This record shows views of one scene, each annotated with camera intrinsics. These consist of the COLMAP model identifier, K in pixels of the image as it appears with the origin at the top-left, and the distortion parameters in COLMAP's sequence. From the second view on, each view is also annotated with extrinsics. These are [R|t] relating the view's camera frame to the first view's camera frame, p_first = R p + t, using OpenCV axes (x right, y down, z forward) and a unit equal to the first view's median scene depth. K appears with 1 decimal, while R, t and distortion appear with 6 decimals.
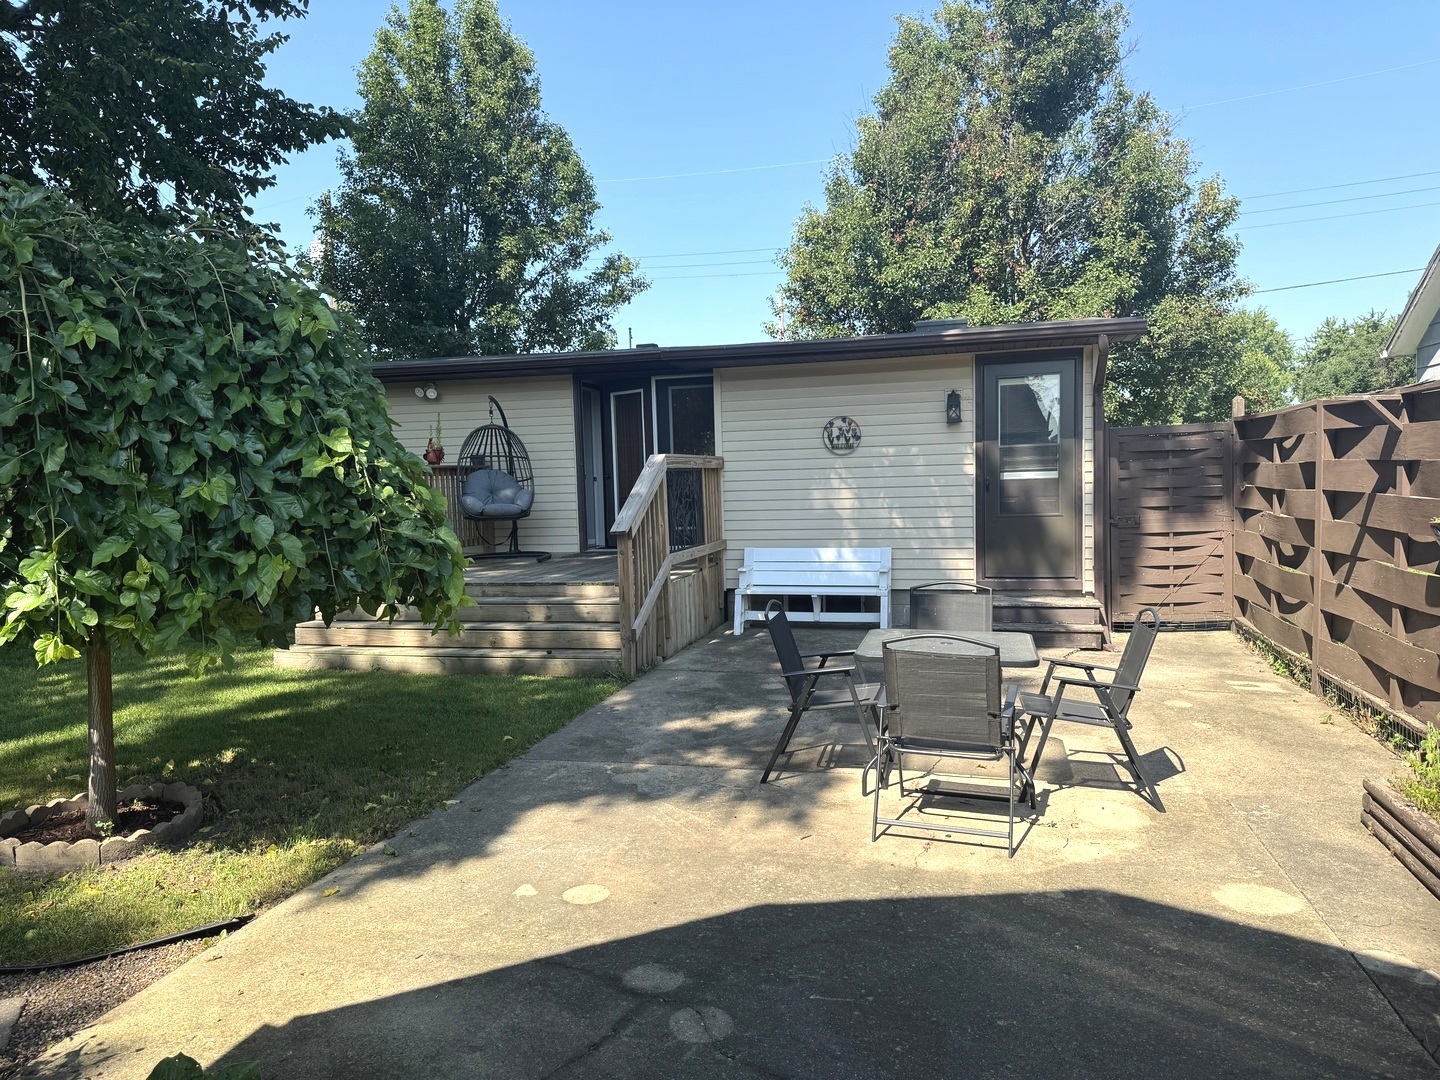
lens RADIAL K [[1014.2, 0, 718.5], [0, 1014.2, 543.8], [0, 0, 1]] dist [0.029687, -0.004824]
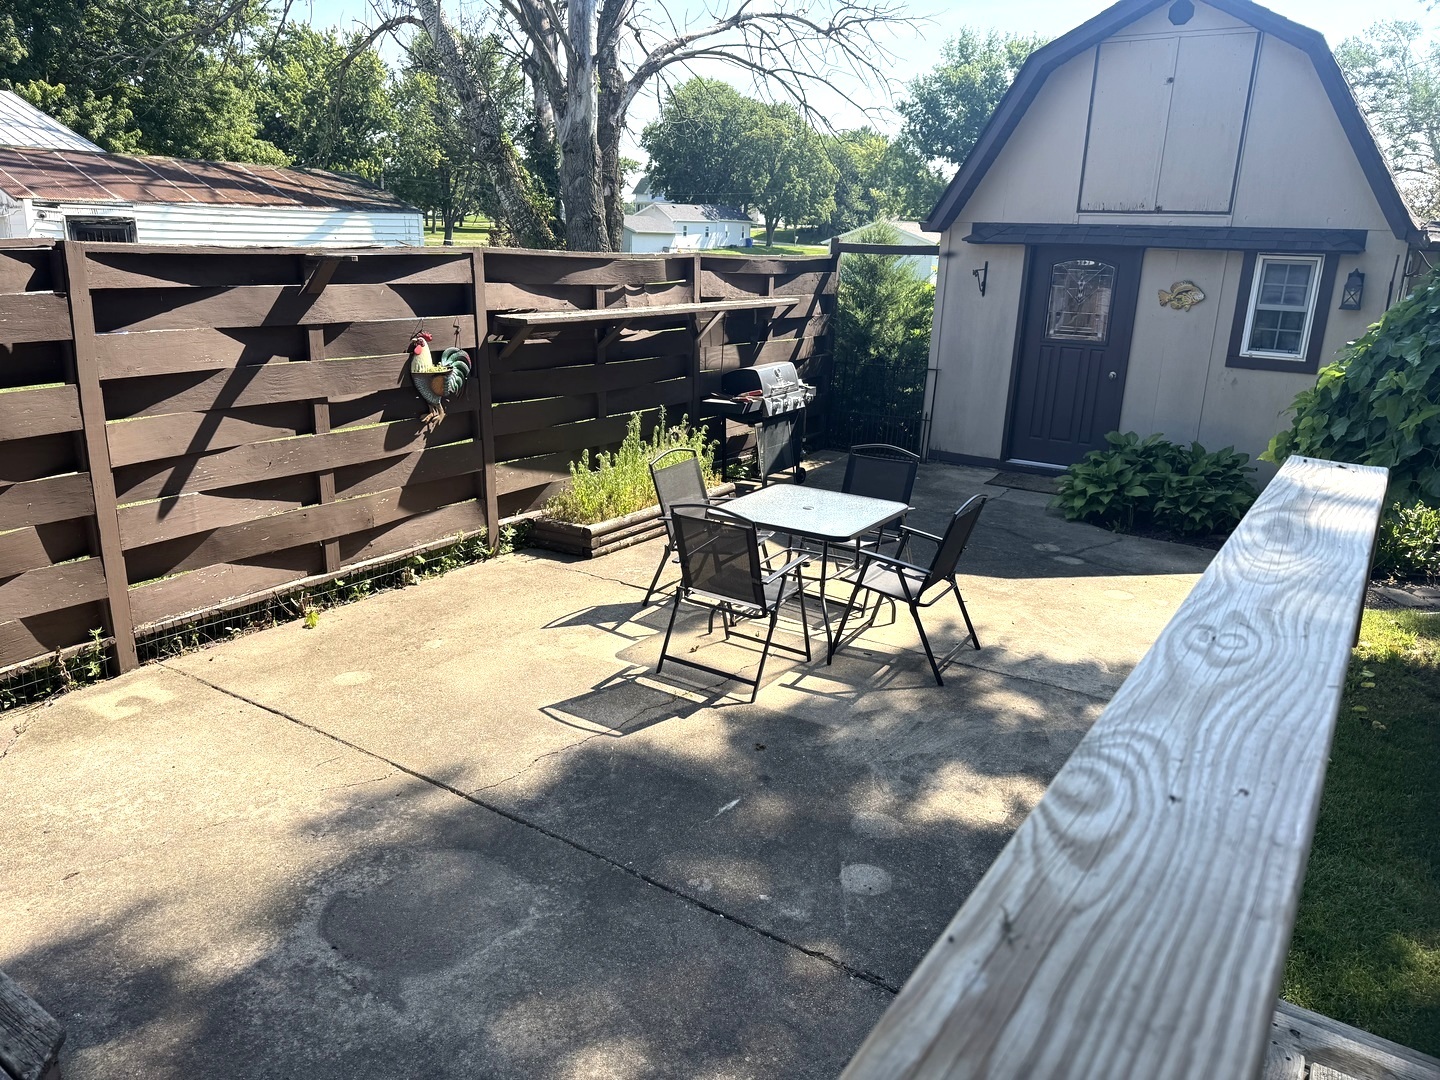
lens RADIAL K [[1014.2, 0, 716.4], [0, 1014.2, 540.4], [0, 0, 1]] dist [0.029687, -0.004824]
pose [[-0.946198, -0.088891, 0.311139, -0.014236], [0.021523, 0.942111, 0.334608, -0.215030], [-0.322871, 0.323302, -0.889511, 1.906606]]
